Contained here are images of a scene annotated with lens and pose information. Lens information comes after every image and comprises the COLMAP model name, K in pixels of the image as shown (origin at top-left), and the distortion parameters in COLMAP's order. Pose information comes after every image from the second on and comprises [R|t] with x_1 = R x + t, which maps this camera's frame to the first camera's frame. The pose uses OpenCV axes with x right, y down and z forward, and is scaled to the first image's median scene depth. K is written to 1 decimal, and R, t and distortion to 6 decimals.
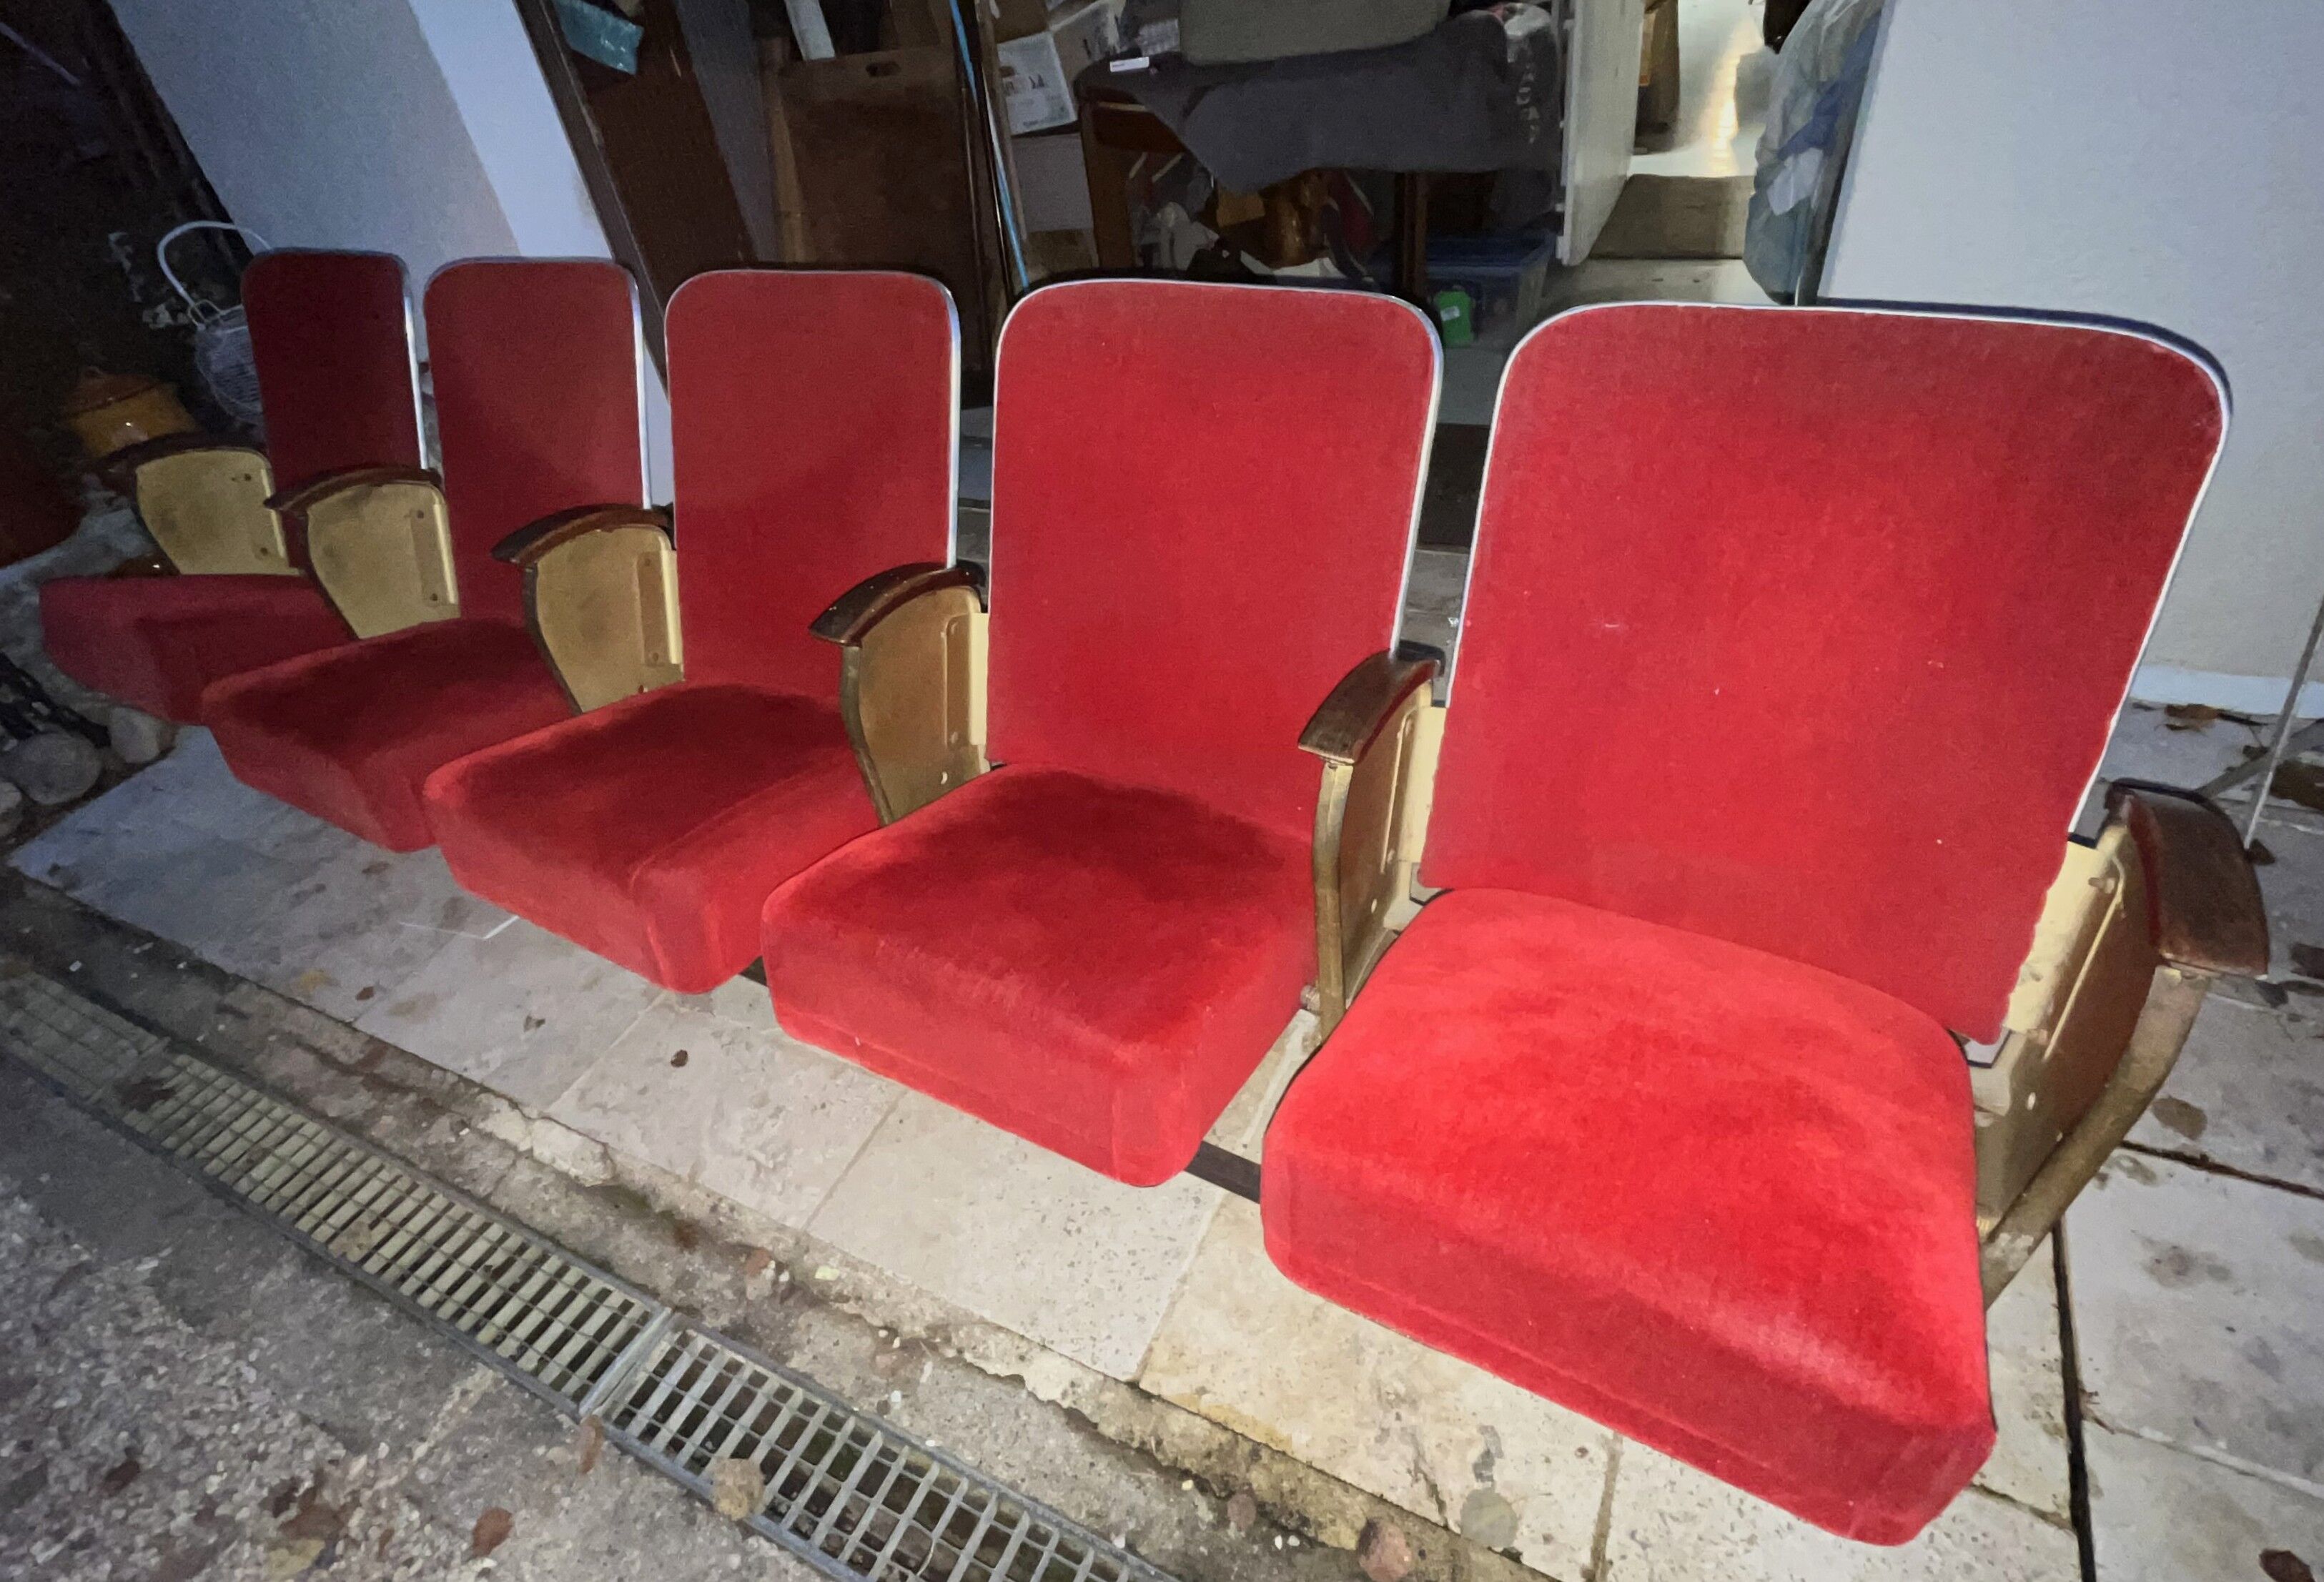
lens RADIAL K [[1203.6, 0, 1162.0], [0, 1203.6, 791.0], [0, 0, 1]] dist [-0.005212, -0.000204]
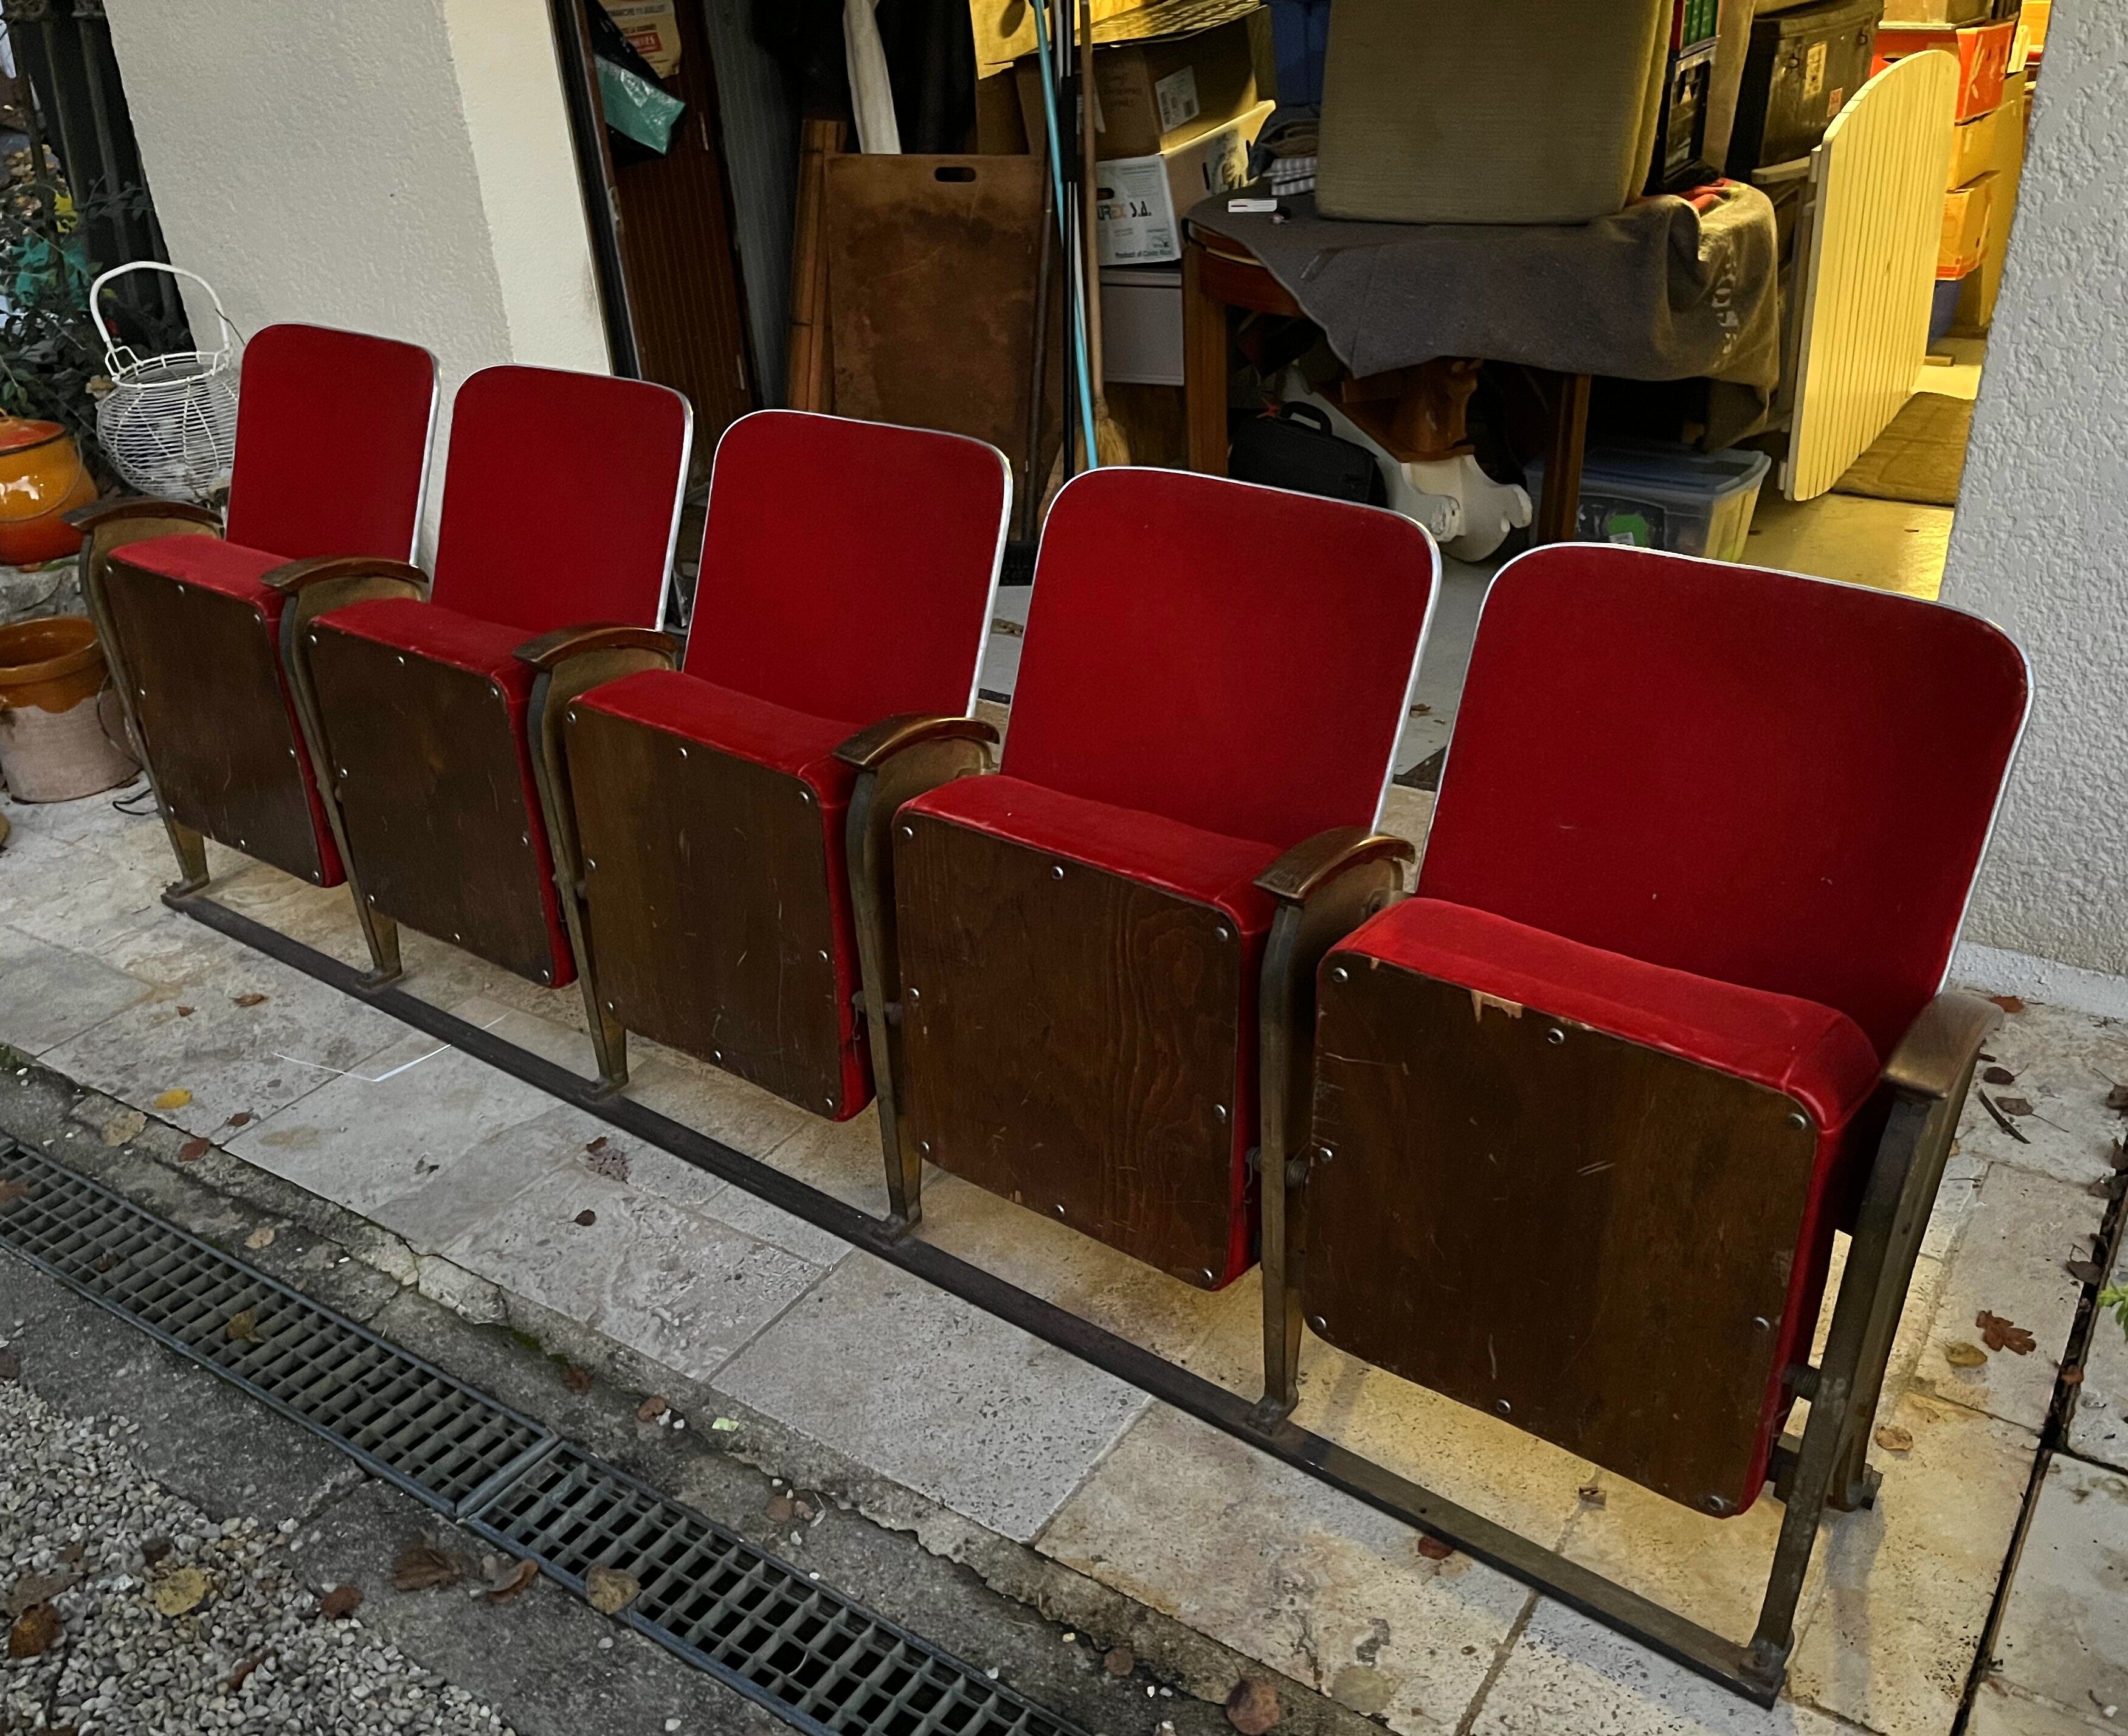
lens RADIAL K [[1645.4, 0, 1064.0], [0, 1645.4, 868.0], [0, 0, 1]] dist [0.025247, -0.001989]
pose [[0.986782, 0.136383, -0.087526, 0.038396], [-0.147972, 0.978522, -0.143523, 0.120392], [0.066072, 0.154577, 0.985769, -0.331122]]
